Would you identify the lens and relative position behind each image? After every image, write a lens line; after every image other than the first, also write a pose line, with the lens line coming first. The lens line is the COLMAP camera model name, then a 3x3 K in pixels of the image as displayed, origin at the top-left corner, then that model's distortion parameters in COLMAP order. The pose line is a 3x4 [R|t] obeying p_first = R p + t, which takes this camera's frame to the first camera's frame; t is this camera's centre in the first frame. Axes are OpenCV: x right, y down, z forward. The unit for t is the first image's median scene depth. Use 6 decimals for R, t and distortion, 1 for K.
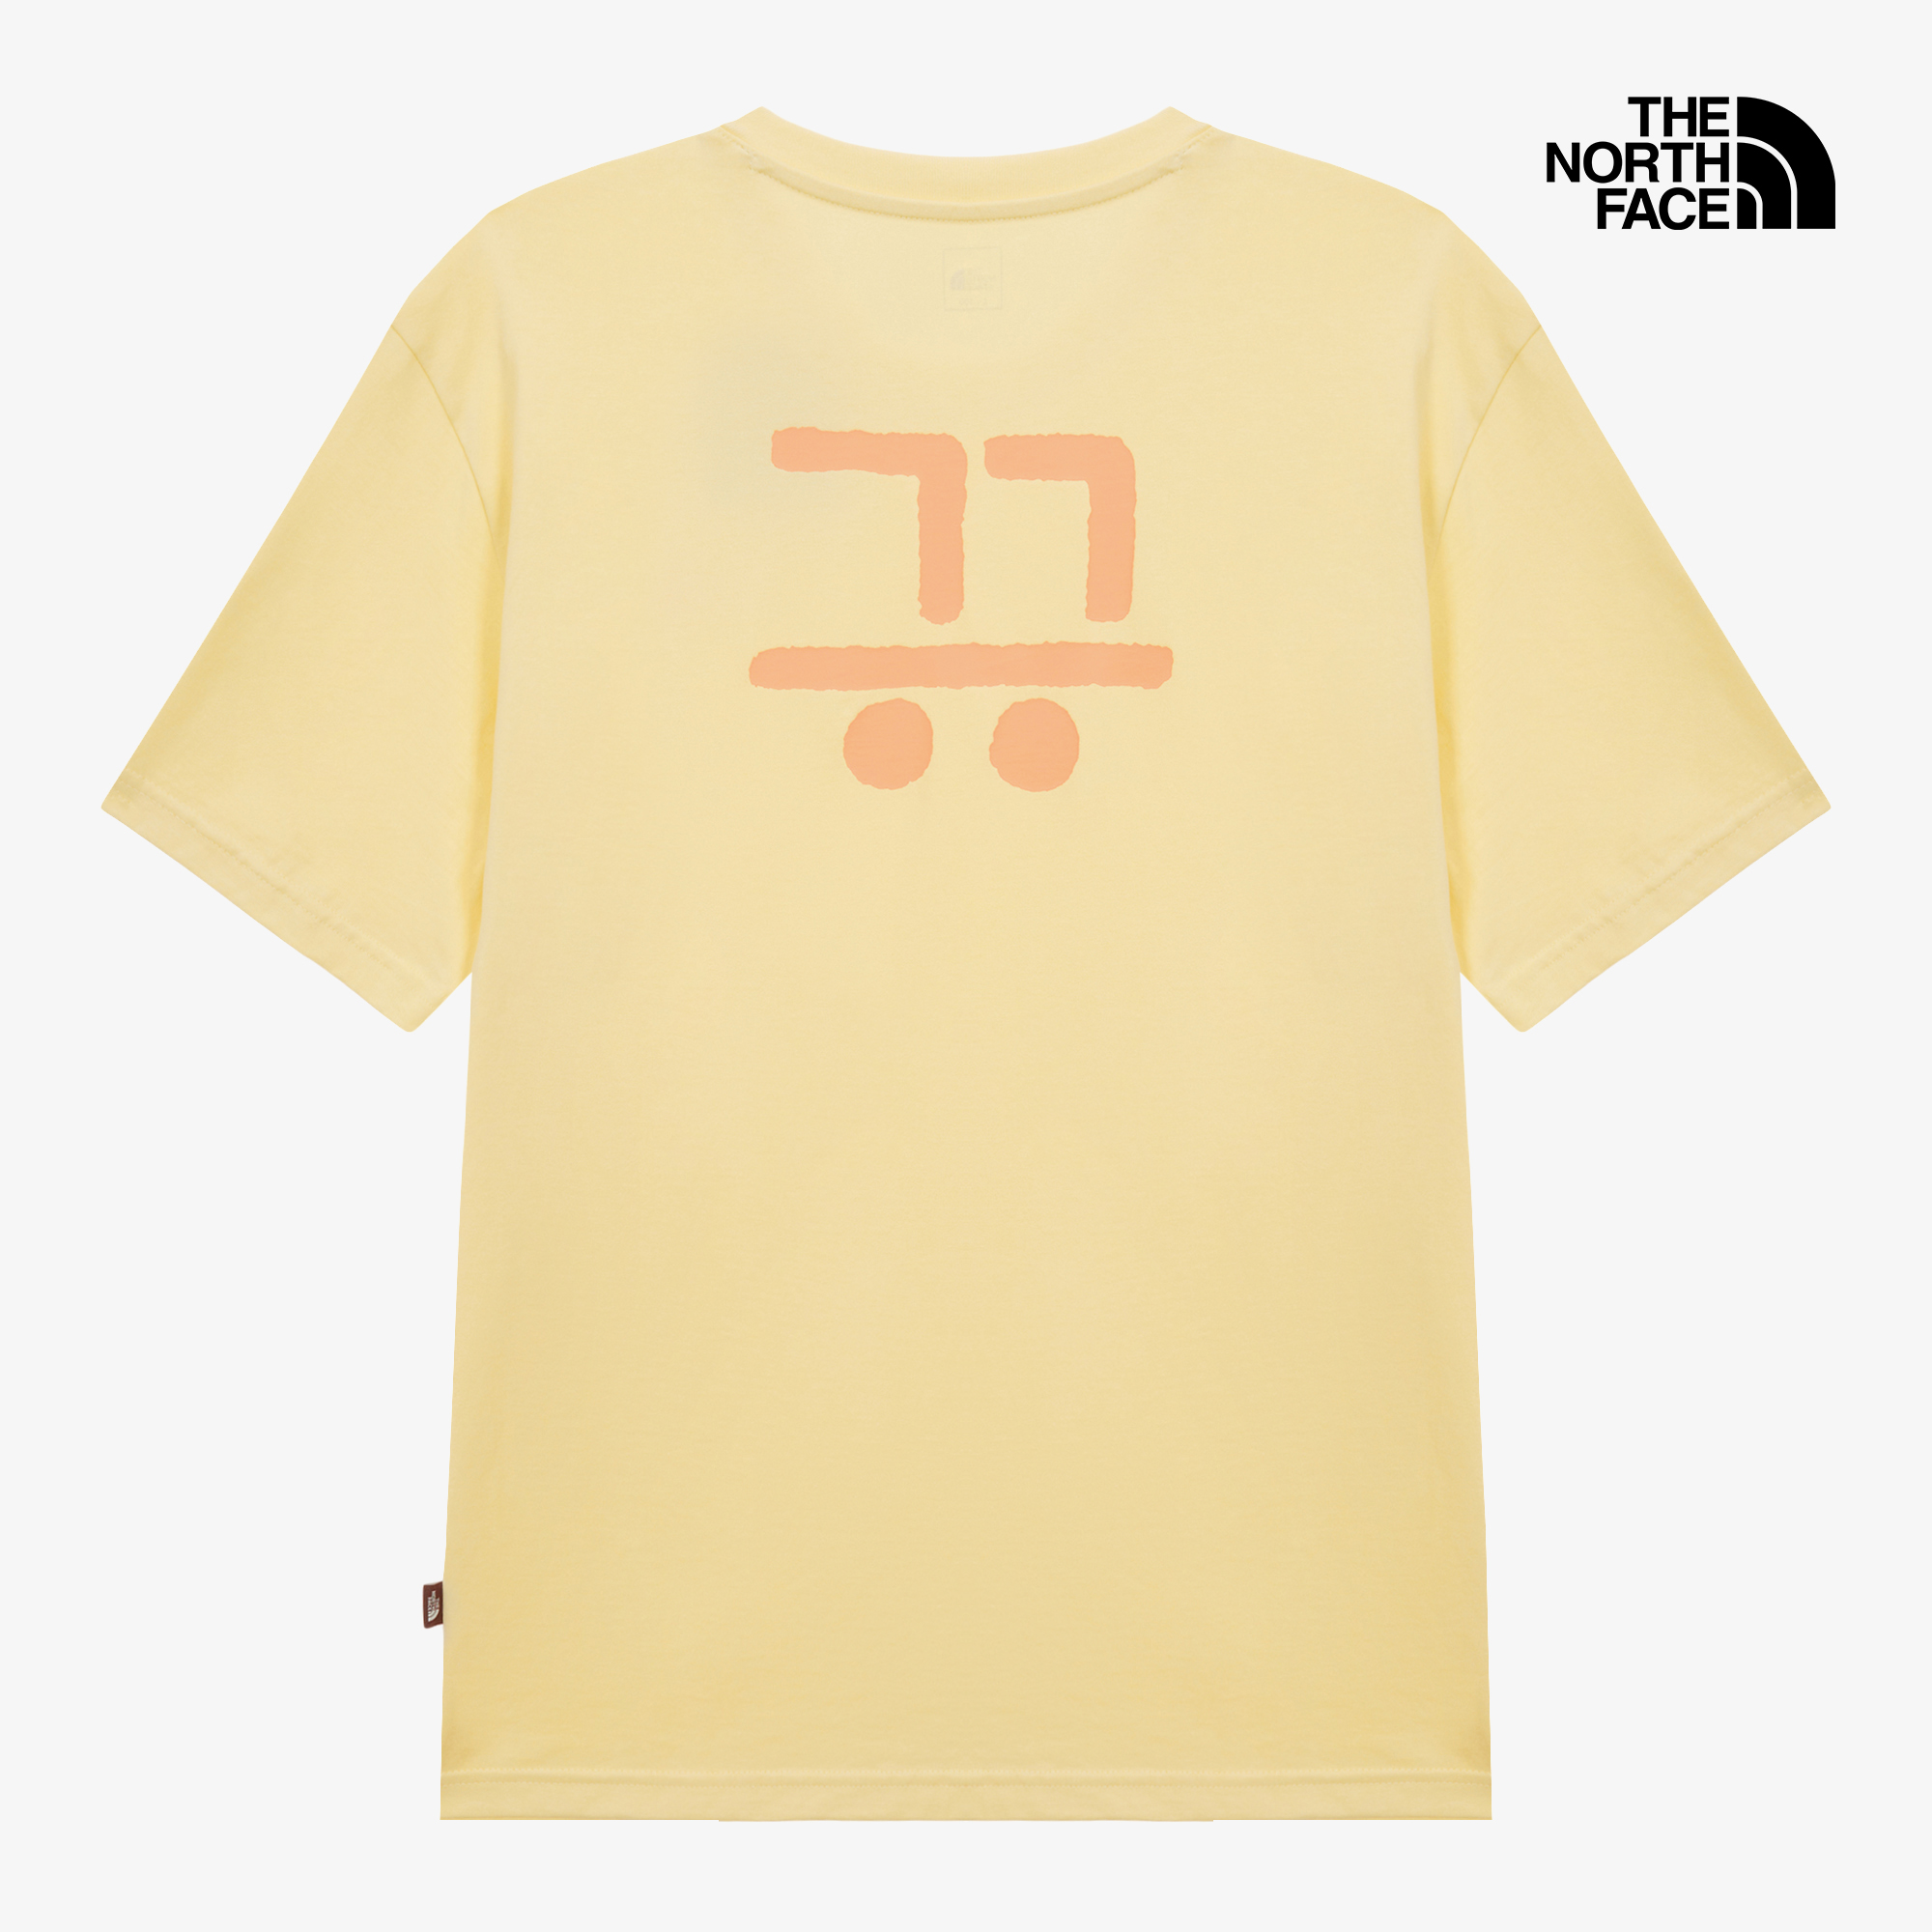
lens RADIAL K [[2972.3, 0, 949.9], [0, 2972.3, 968.4], [0, 0, 1]] dist [0.061028, 0.000000]
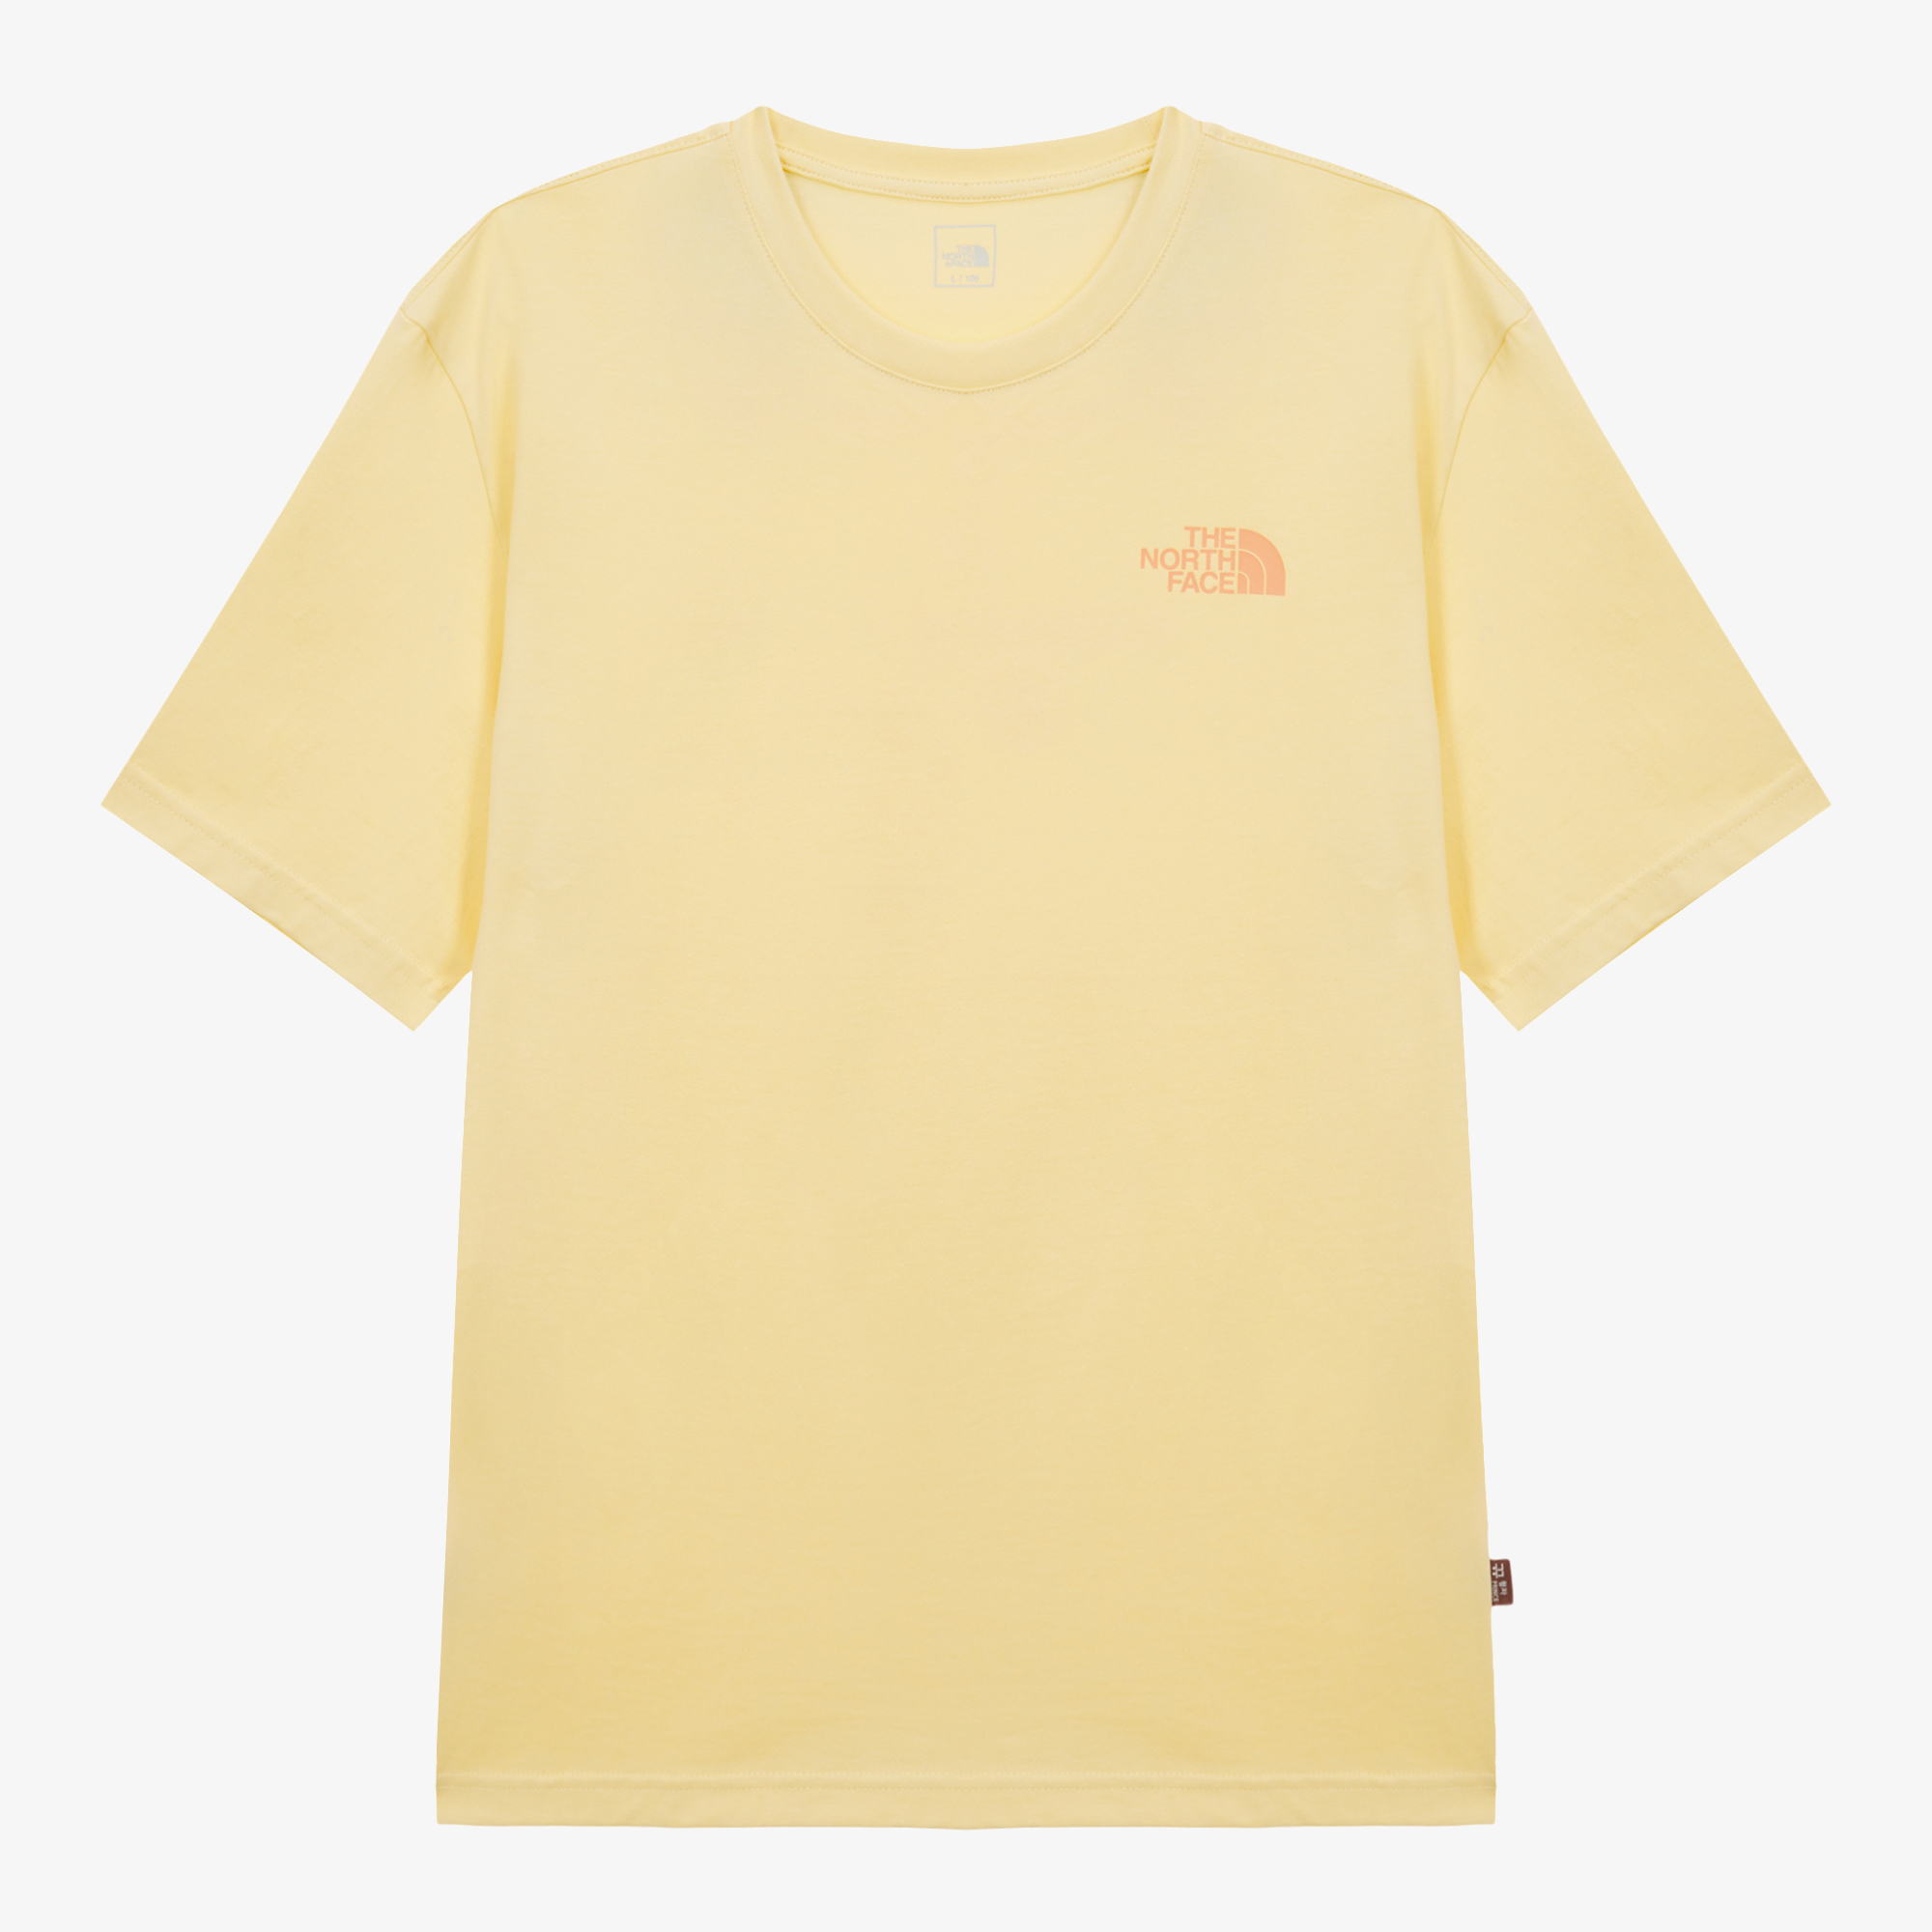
lens RADIAL K [[3048.1, 0, 957.1], [0, 3048.1, 971.3], [0, 0, 1]] dist [0.061696, 0.000000]
pose [[0.999999, 0.001037, 0.000773, 0.077113], [-0.001039, 0.999996, 0.002499, -0.004197], [-0.000770, -0.002500, 0.999997, -0.997958]]
